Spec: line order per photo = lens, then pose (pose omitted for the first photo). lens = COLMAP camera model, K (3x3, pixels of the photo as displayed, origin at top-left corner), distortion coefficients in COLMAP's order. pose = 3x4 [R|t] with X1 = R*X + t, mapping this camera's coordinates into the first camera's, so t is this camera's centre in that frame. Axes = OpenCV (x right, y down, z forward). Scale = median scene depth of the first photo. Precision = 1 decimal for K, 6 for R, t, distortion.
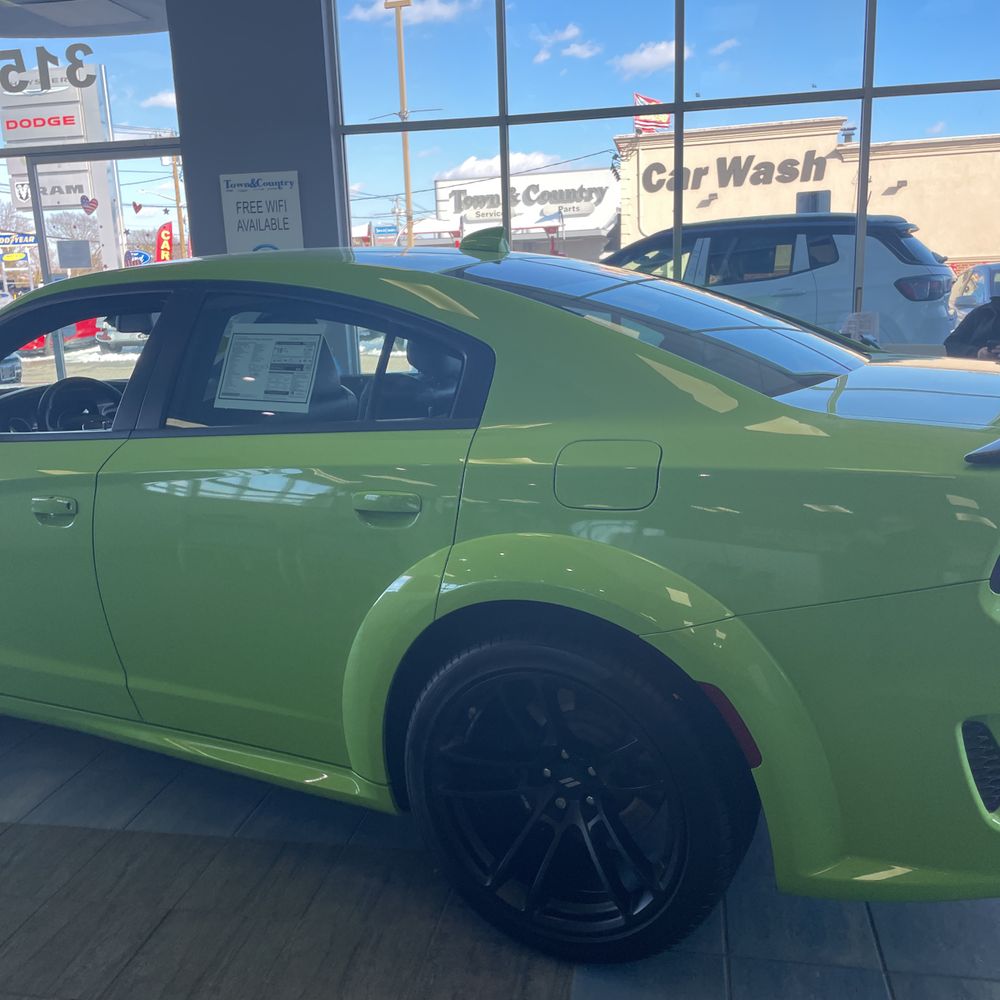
lens RADIAL K [[1023.1, 0, 506.4], [0, 1023.1, 501.2], [0, 0, 1]] dist [0.090701, -0.129735]
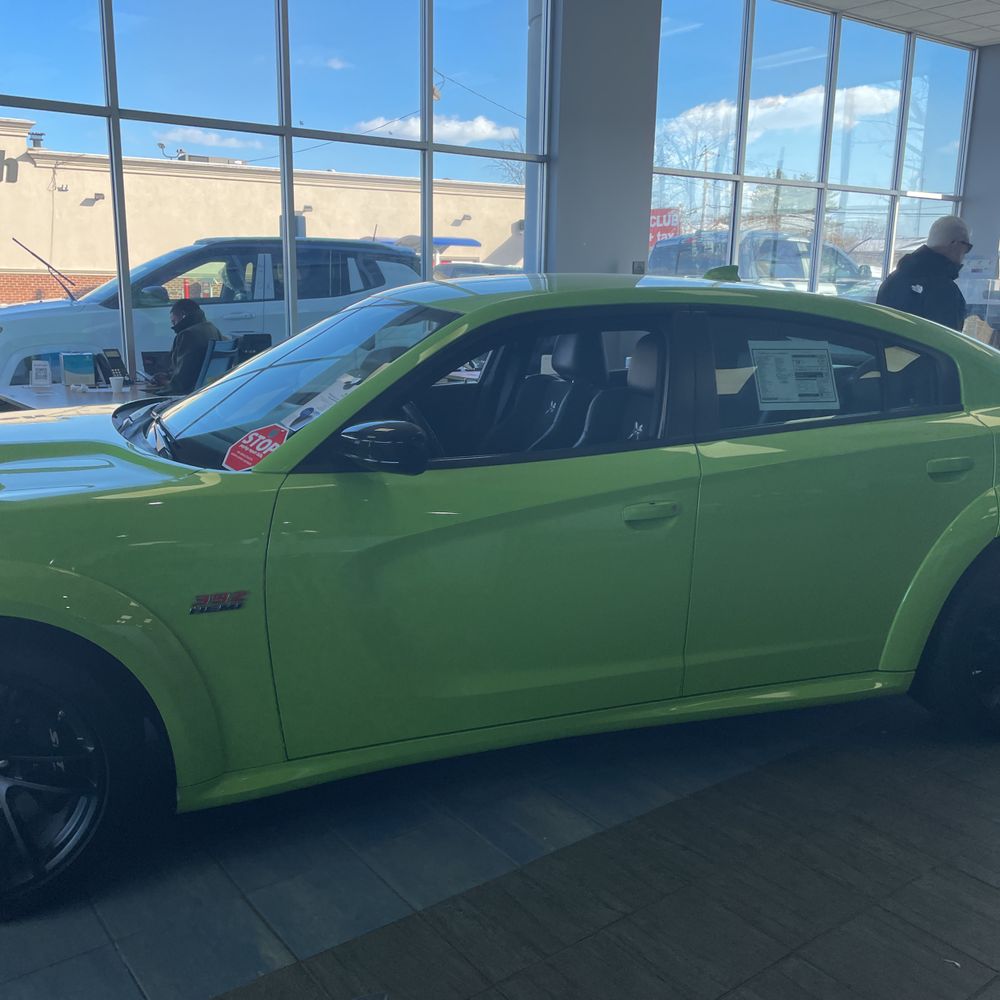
lens RADIAL K [[1021.7, 0, 500.0], [0, 1021.7, 500.0], [0, 0, 1]] dist [0.089495, -0.108987]
pose [[0.679787, -0.107910, 0.725428, -0.437072], [0.115363, 0.992536, 0.039538, -0.022070], [-0.724280, 0.056809, 0.687162, 0.126670]]
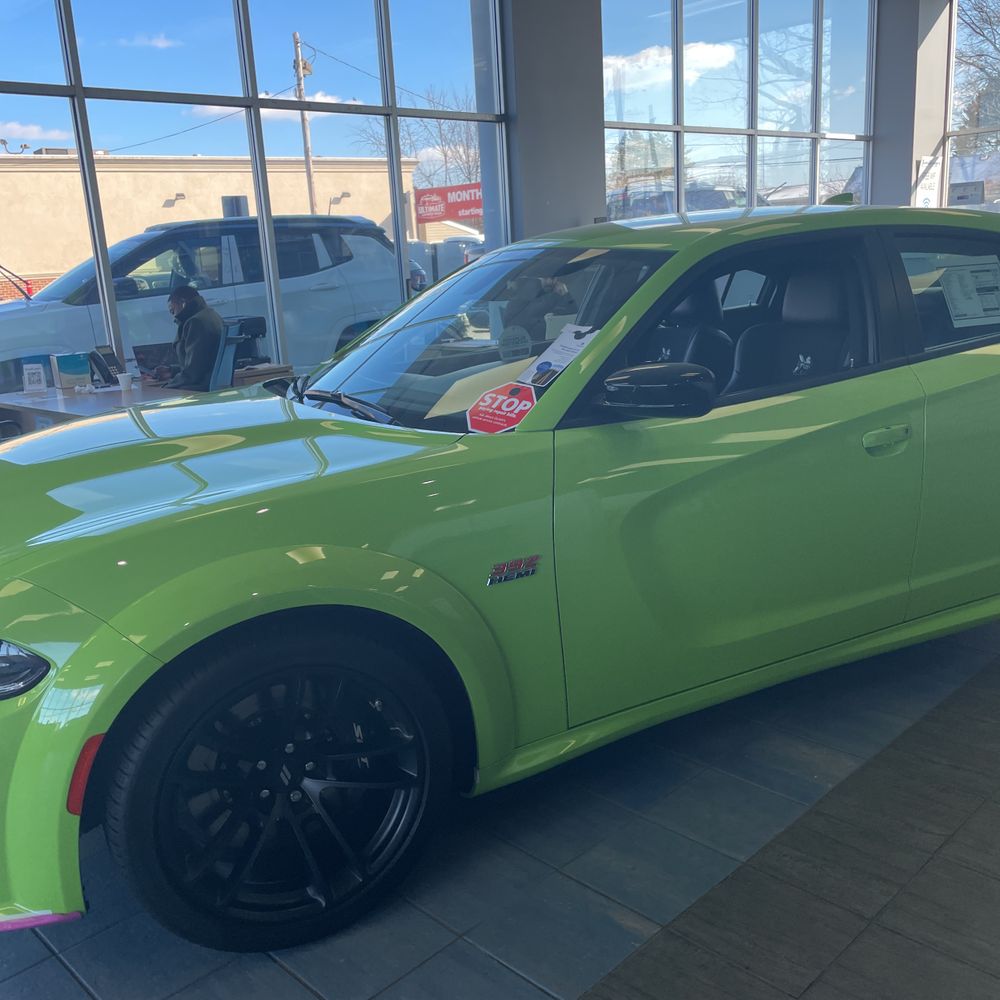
lens RADIAL K [[1023.1, 0, 506.4], [0, 1023.1, 501.2], [0, 0, 1]] dist [0.090701, -0.129735]
pose [[0.574246, -0.190806, 0.796137, -0.503480], [0.209453, 0.974338, 0.082438, -0.032725], [-0.791436, 0.119414, 0.599475, 0.226359]]
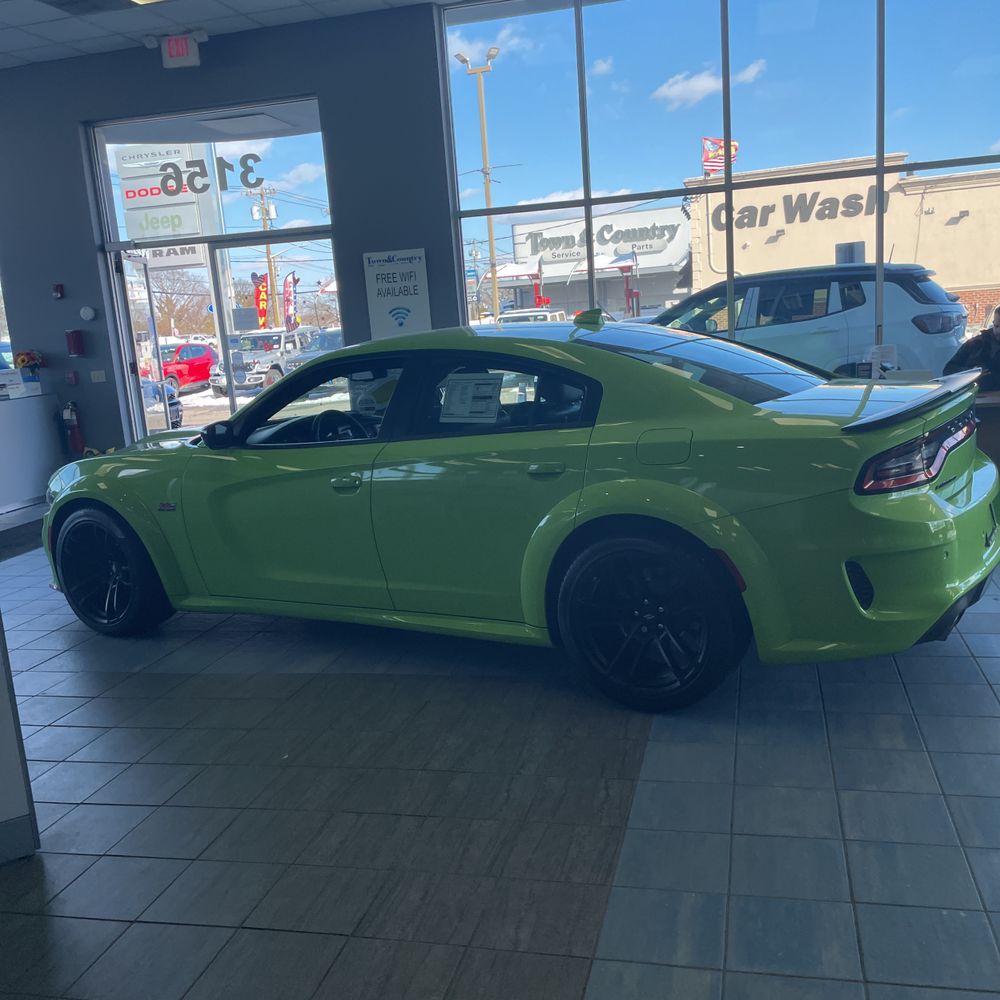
lens RADIAL K [[1023.1, 0, 506.4], [0, 1023.1, 501.2], [0, 0, 1]] dist [0.090701, -0.129735]
pose [[0.996867, -0.021424, -0.076135, -0.012973], [0.018867, 0.999239, -0.034150, 0.033181], [0.076809, 0.032607, 0.996513, -0.228609]]
